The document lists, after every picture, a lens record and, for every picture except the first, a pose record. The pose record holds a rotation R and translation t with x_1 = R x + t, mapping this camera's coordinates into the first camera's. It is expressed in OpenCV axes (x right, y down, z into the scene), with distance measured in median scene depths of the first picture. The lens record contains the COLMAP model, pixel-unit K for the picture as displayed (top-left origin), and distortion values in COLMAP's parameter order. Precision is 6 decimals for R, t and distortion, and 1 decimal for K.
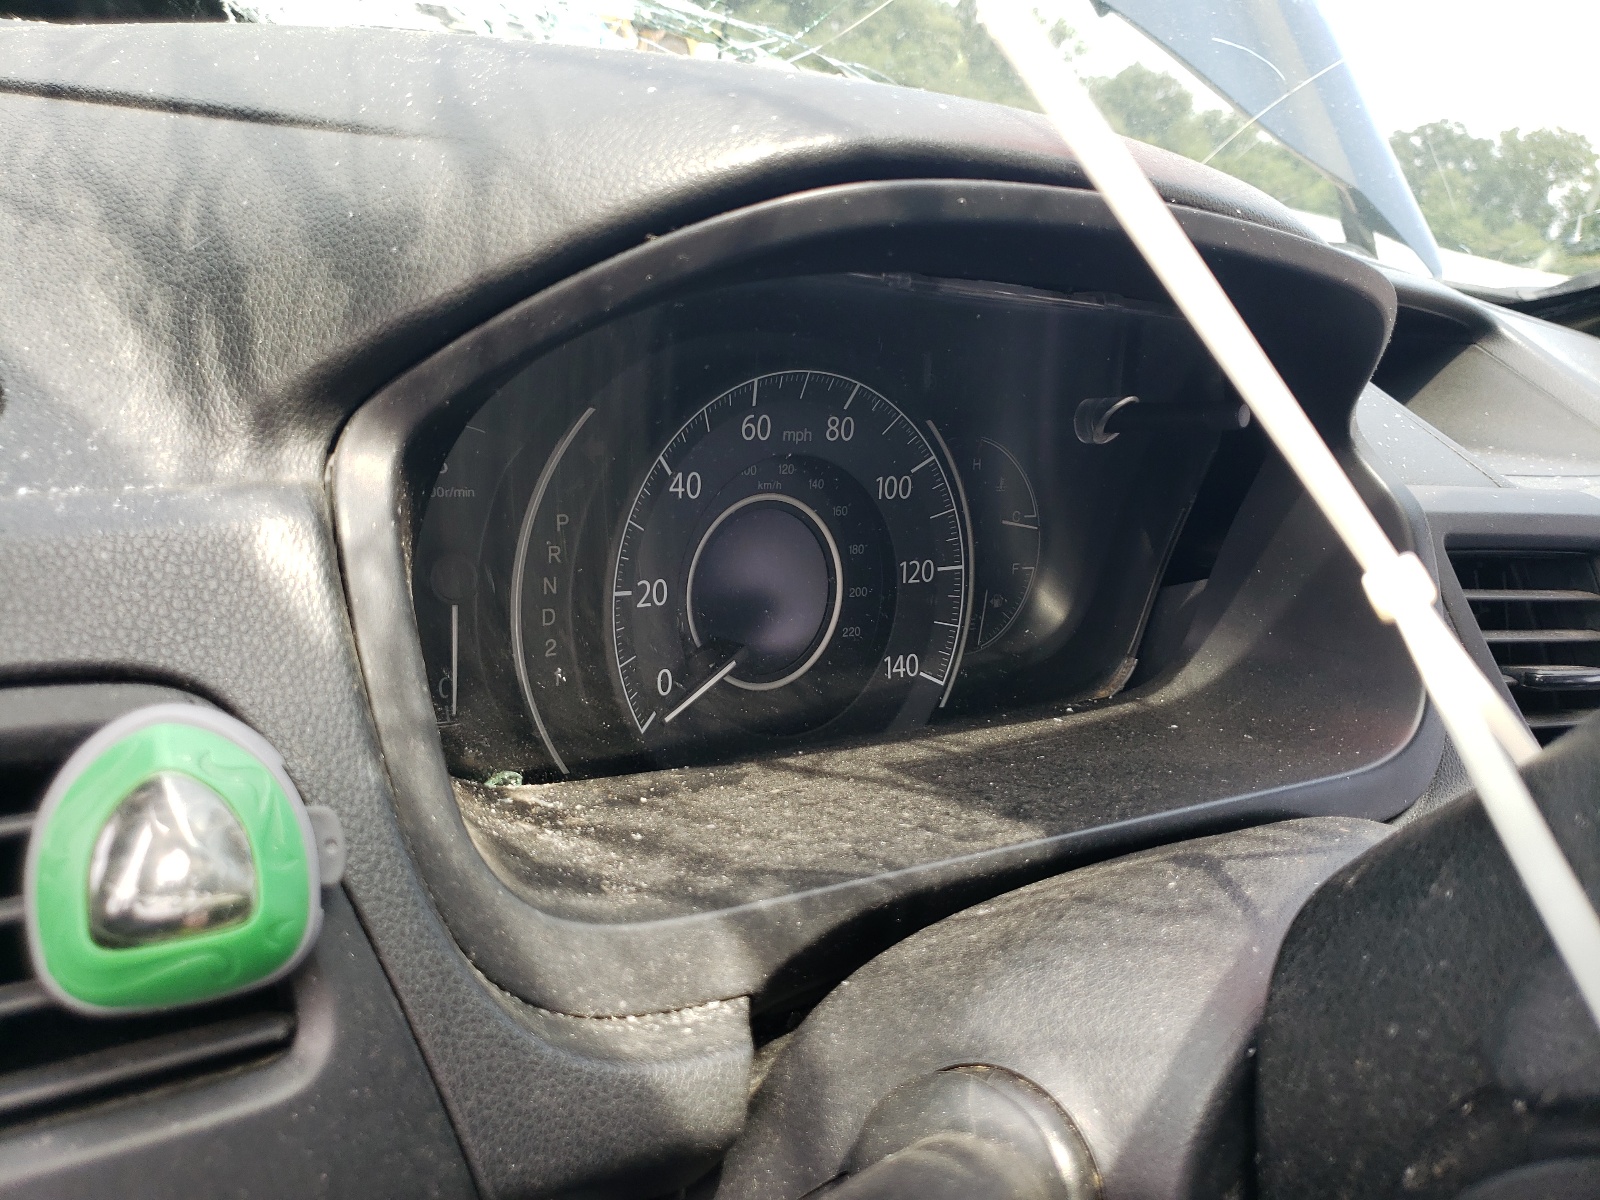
lens RADIAL K [[1214.8, 0, 796.9], [0, 1214.8, 601.5], [0, 0, 1]] dist [0.002107, 0.000577]
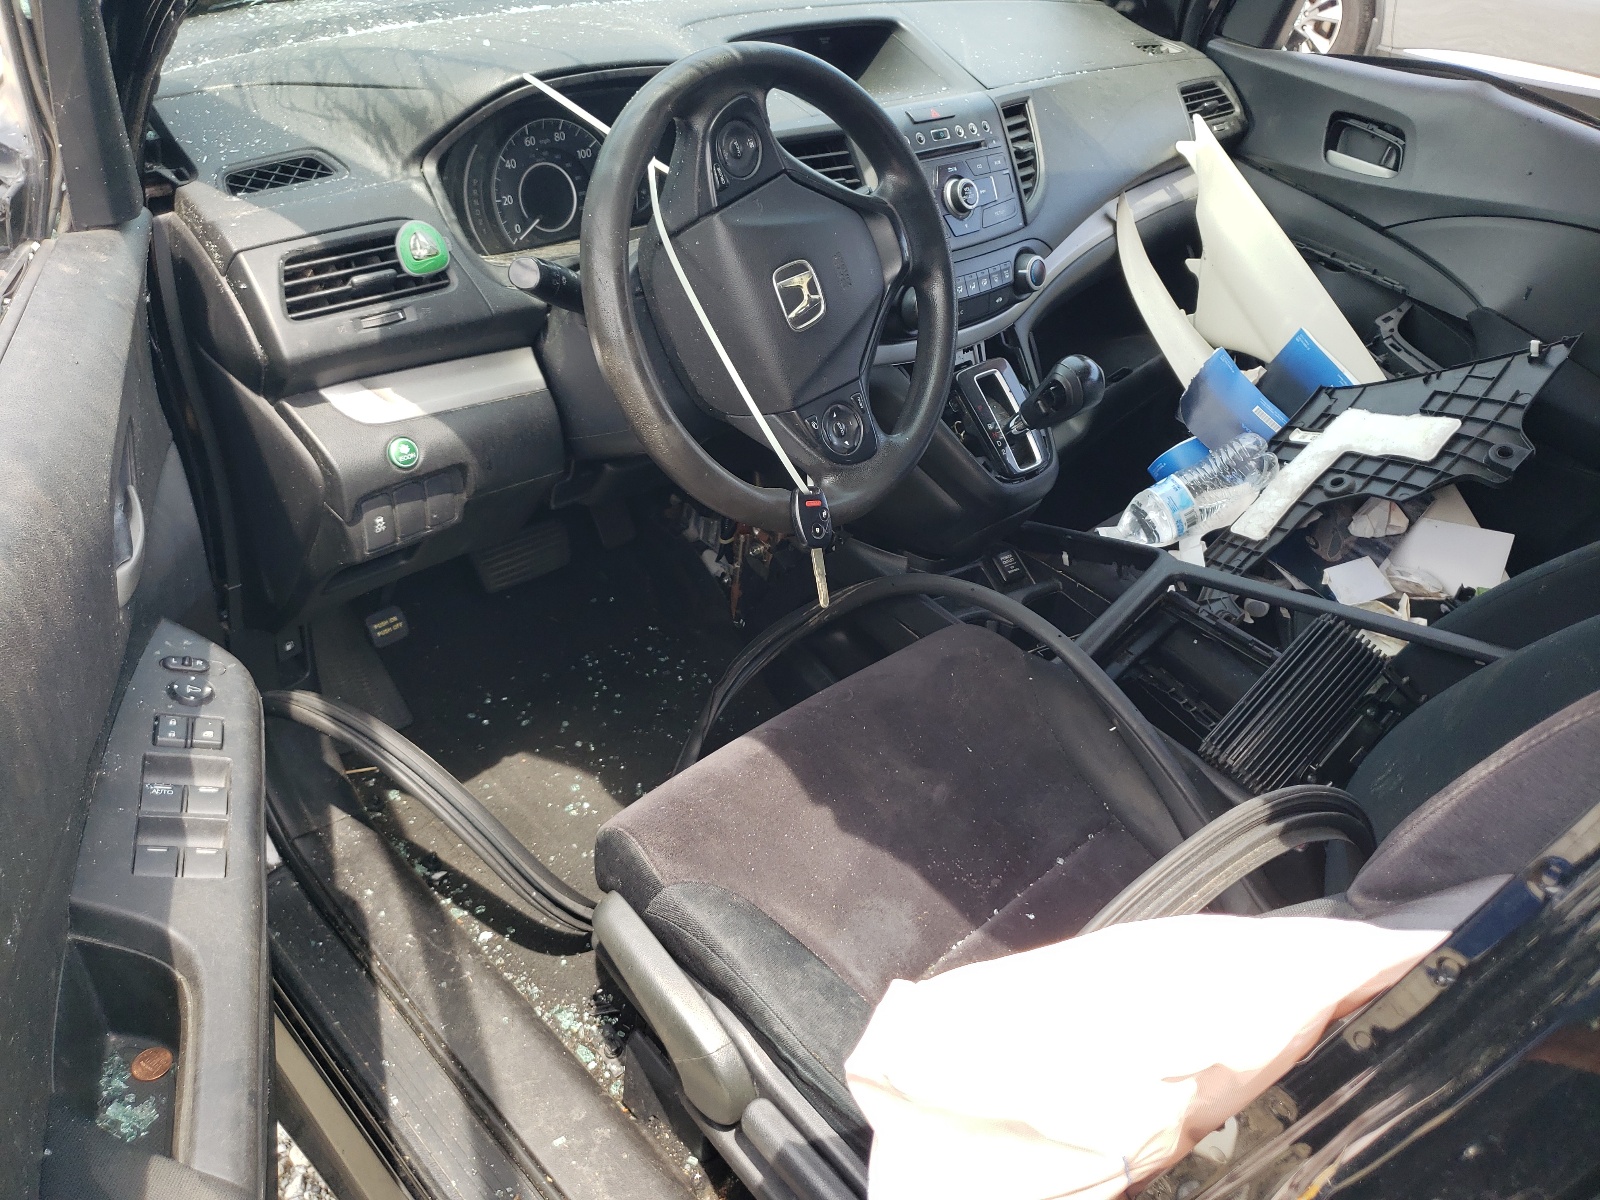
lens RADIAL K [[1214.8, 0, 799.5], [0, 1214.8, 612.9], [0, 0, 1]] dist [0.002107, 0.000577]
pose [[0.983556, -0.180130, 0.013055, 0.585459], [0.170636, 0.950526, 0.259583, 0.474565], [-0.059168, -0.253087, 0.965632, -3.542298]]
